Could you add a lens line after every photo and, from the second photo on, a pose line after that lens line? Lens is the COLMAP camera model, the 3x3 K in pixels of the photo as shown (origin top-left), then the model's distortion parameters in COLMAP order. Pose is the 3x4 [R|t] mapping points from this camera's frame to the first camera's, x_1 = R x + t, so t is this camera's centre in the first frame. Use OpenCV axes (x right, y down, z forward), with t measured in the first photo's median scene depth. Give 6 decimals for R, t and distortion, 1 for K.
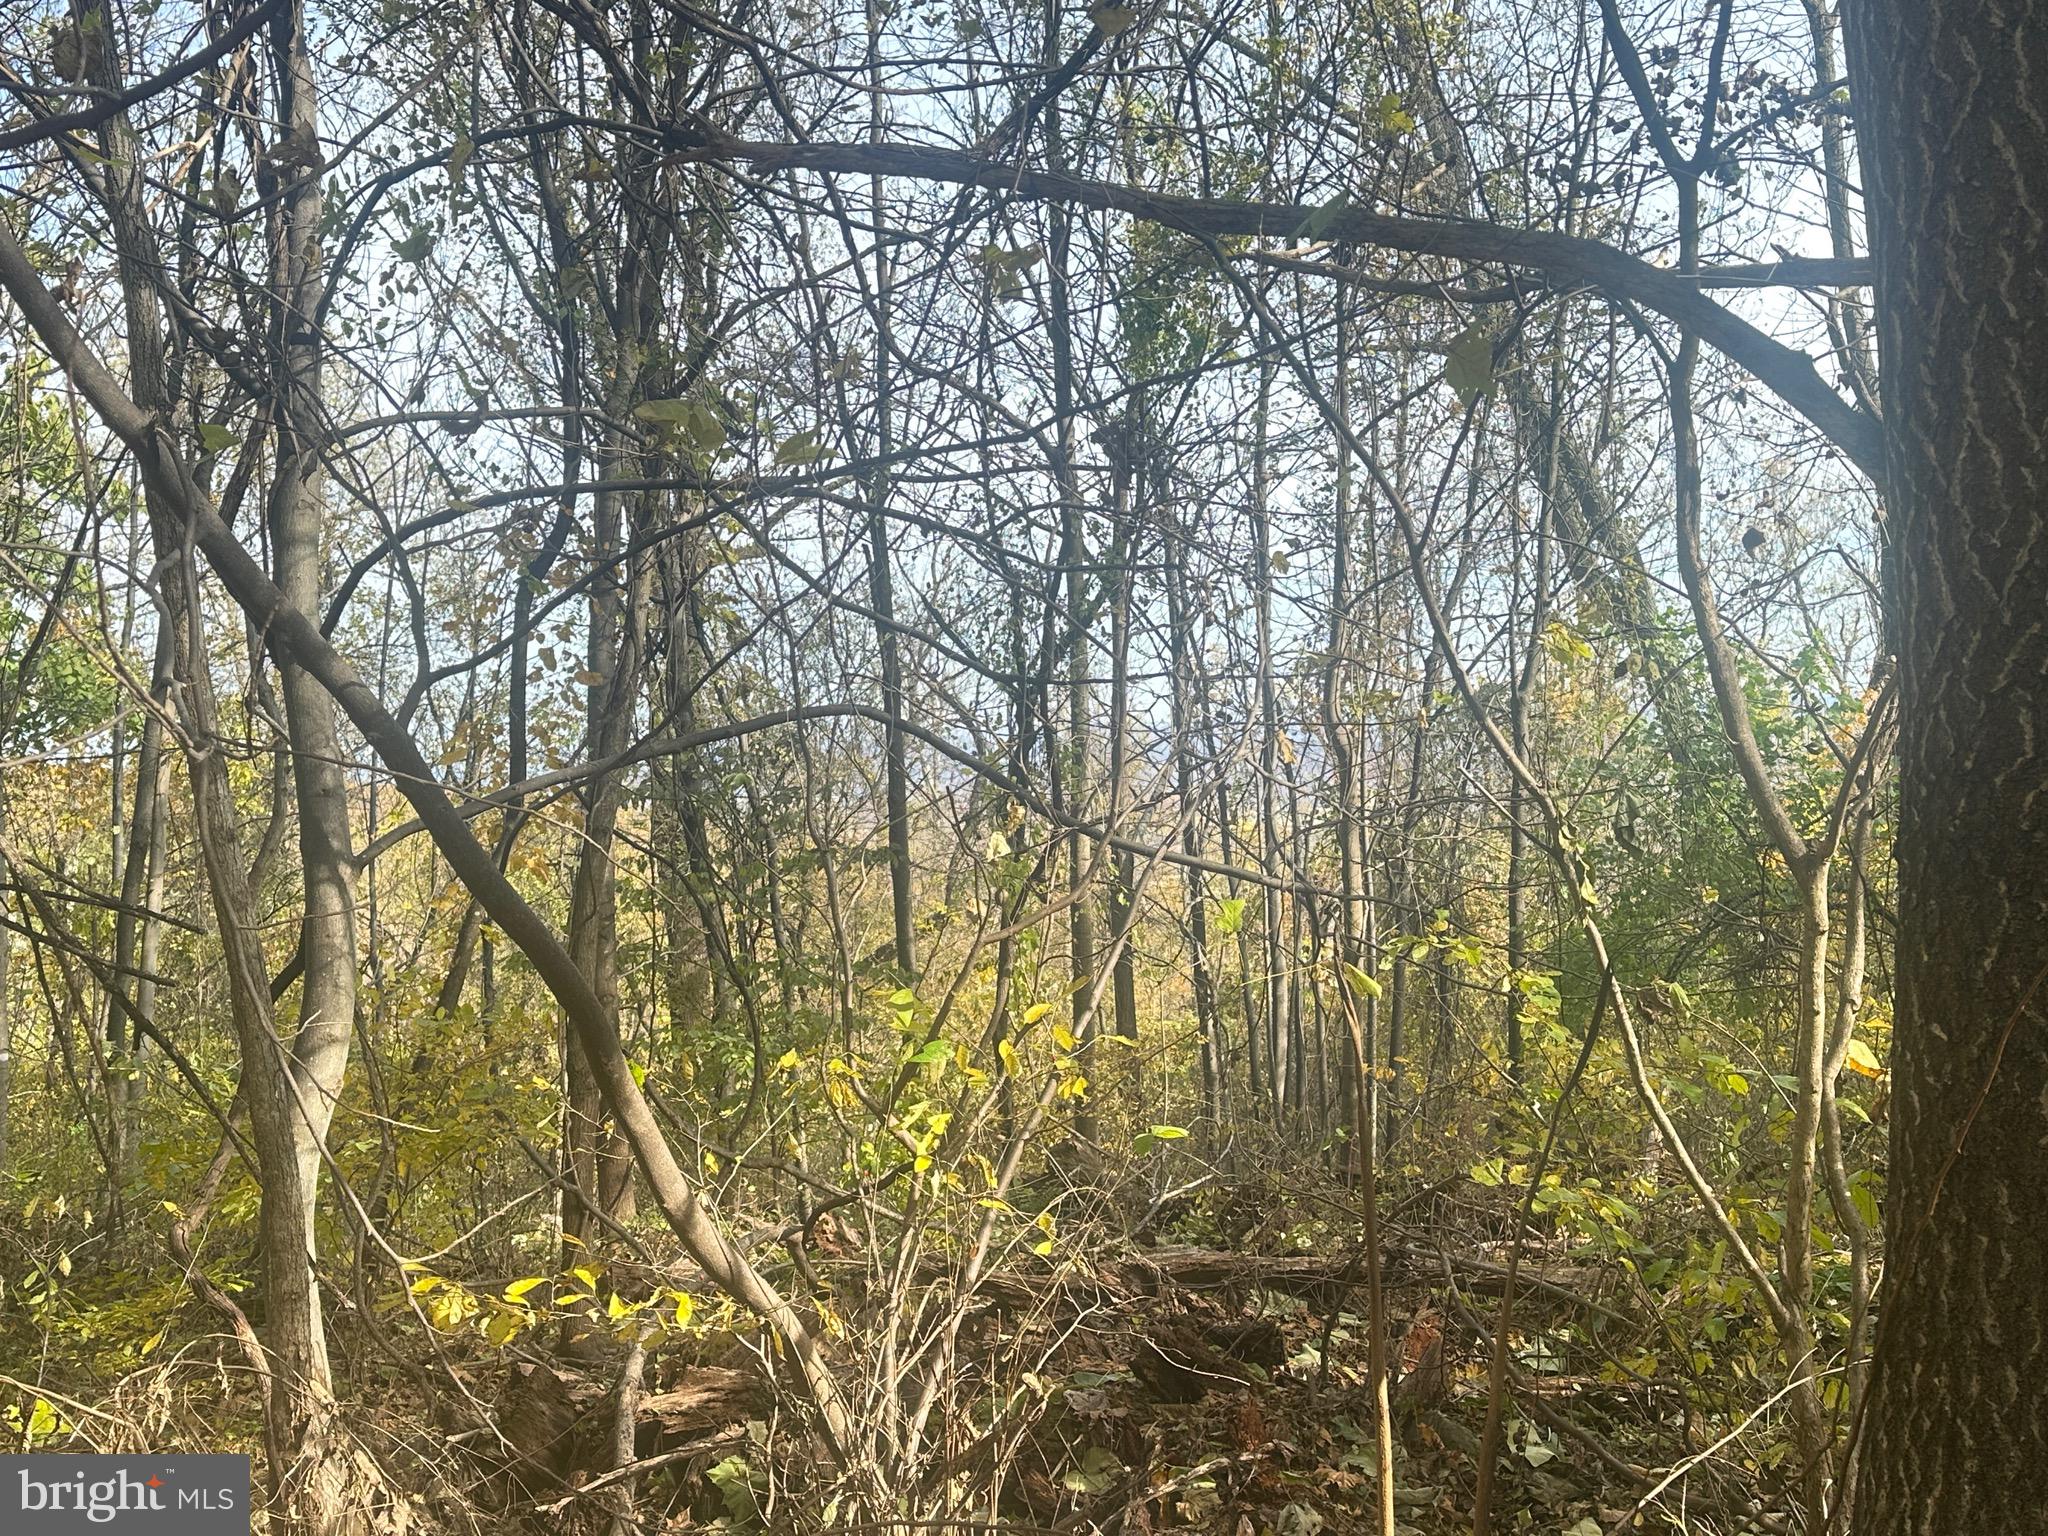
lens RADIAL K [[2133.2, 0, 1024.0], [0, 2133.2, 768.0], [0, 0, 1]] dist [0.055768, -0.097128]
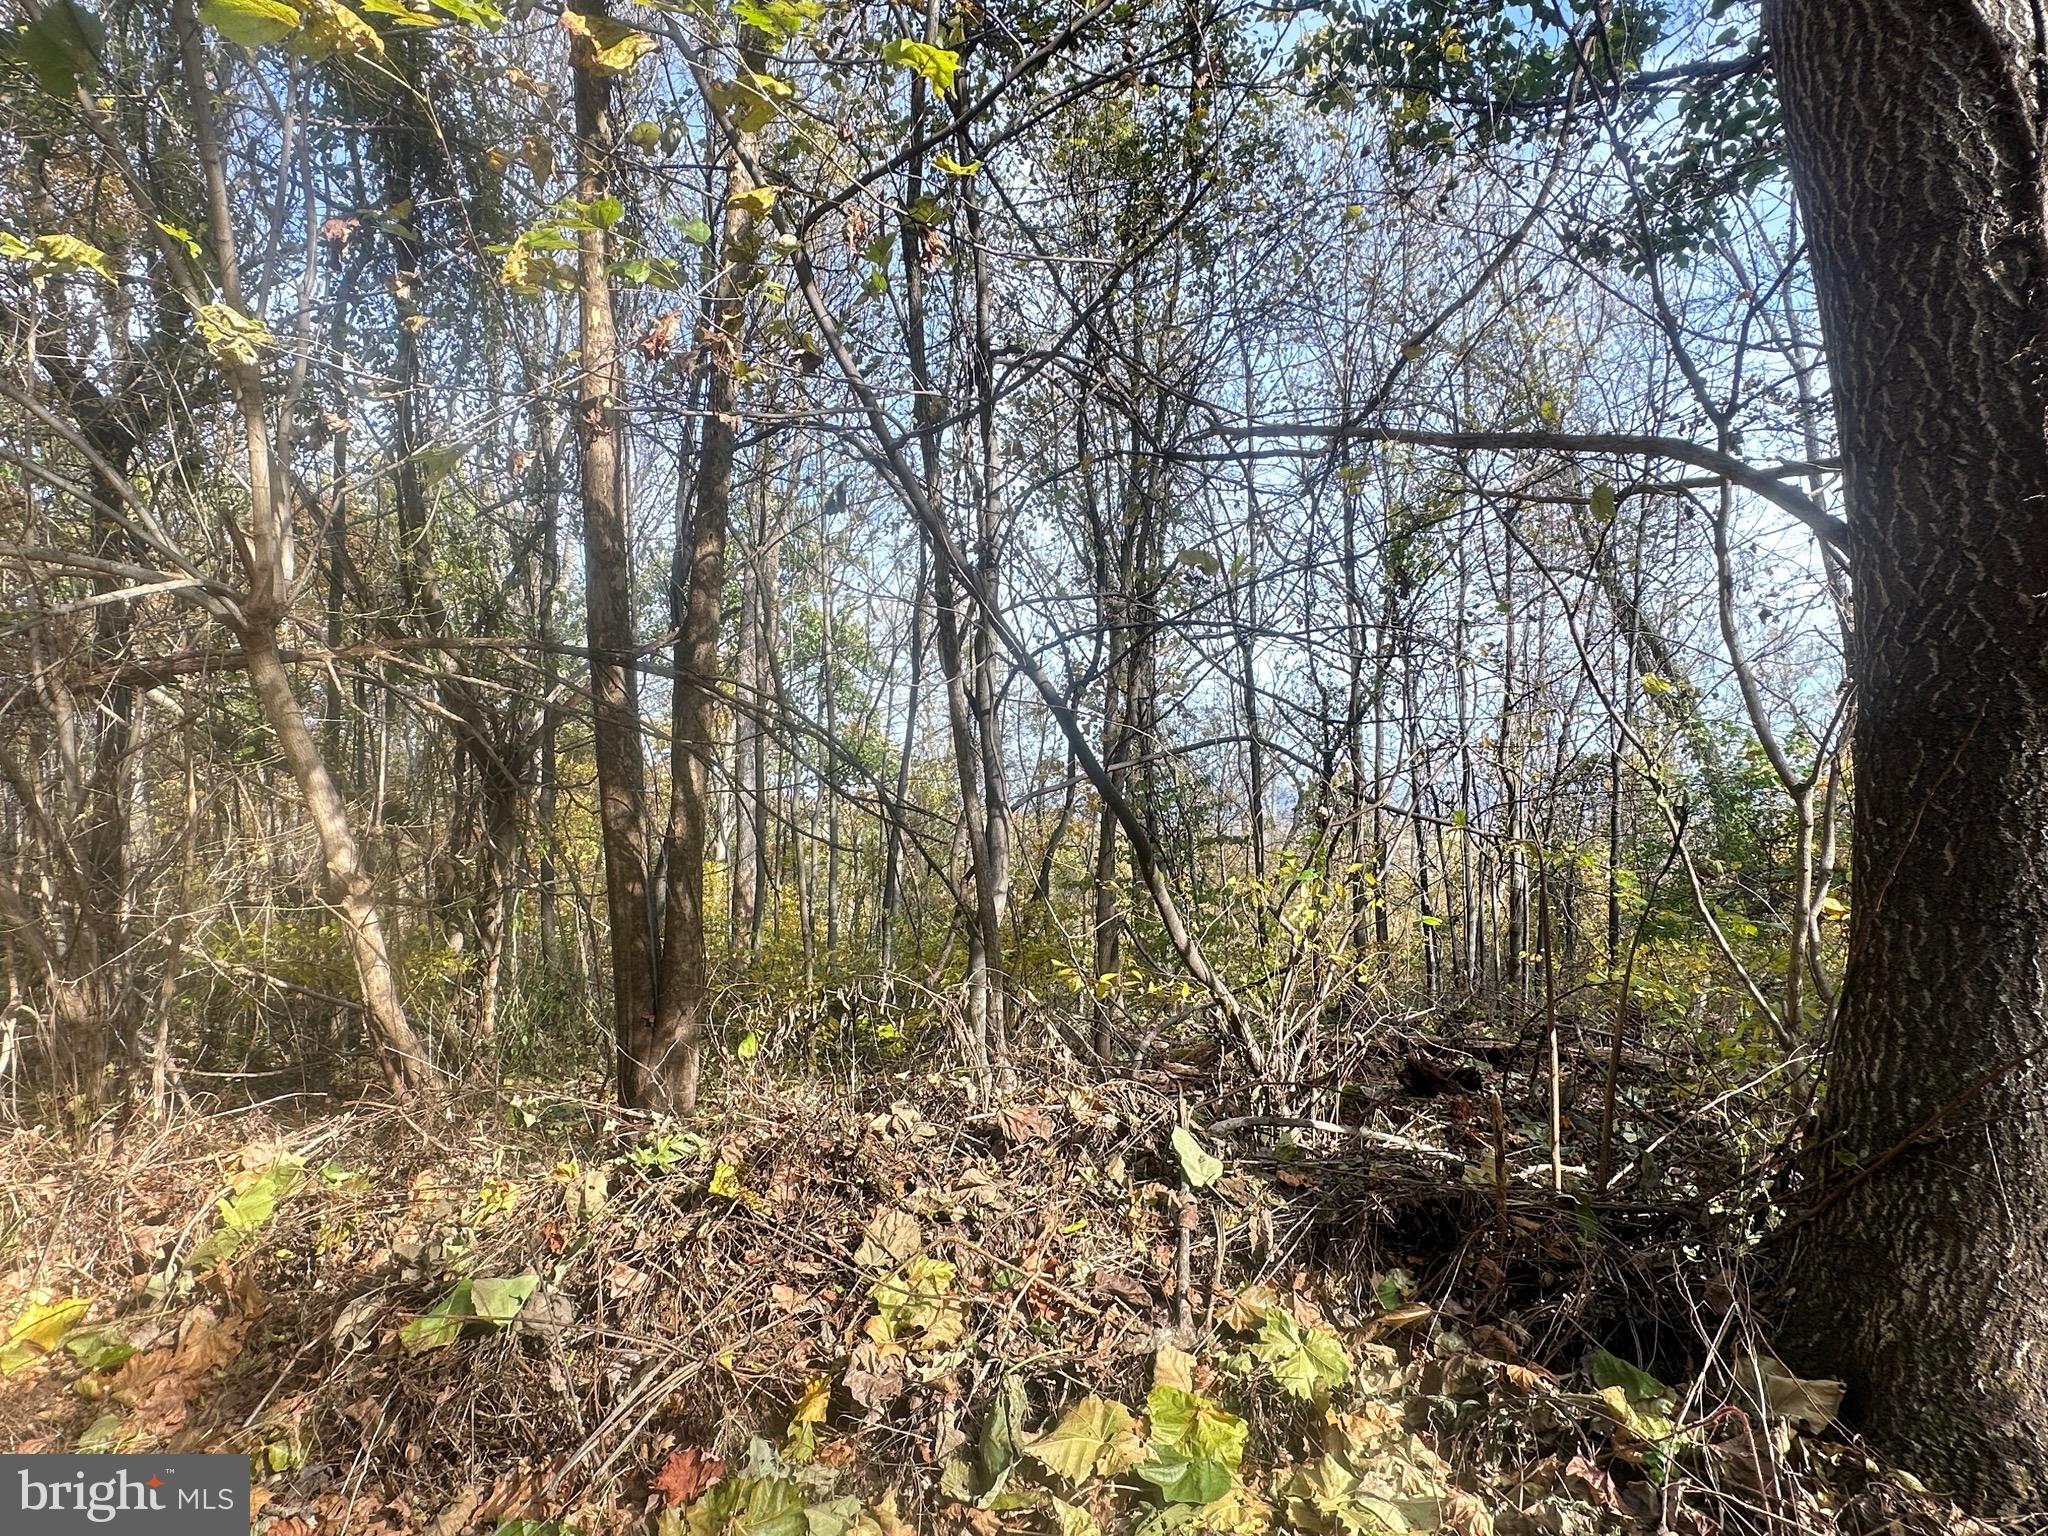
lens RADIAL K [[1091.2, 0, 1024.0], [0, 1091.2, 768.0], [0, 0, 1]] dist [-0.001646, -0.000400]
pose [[0.964688, 0.008734, -0.263250, -0.028832], [-0.017665, 0.999345, -0.031578, 0.065045], [0.262802, 0.035113, 0.964211, -0.071593]]
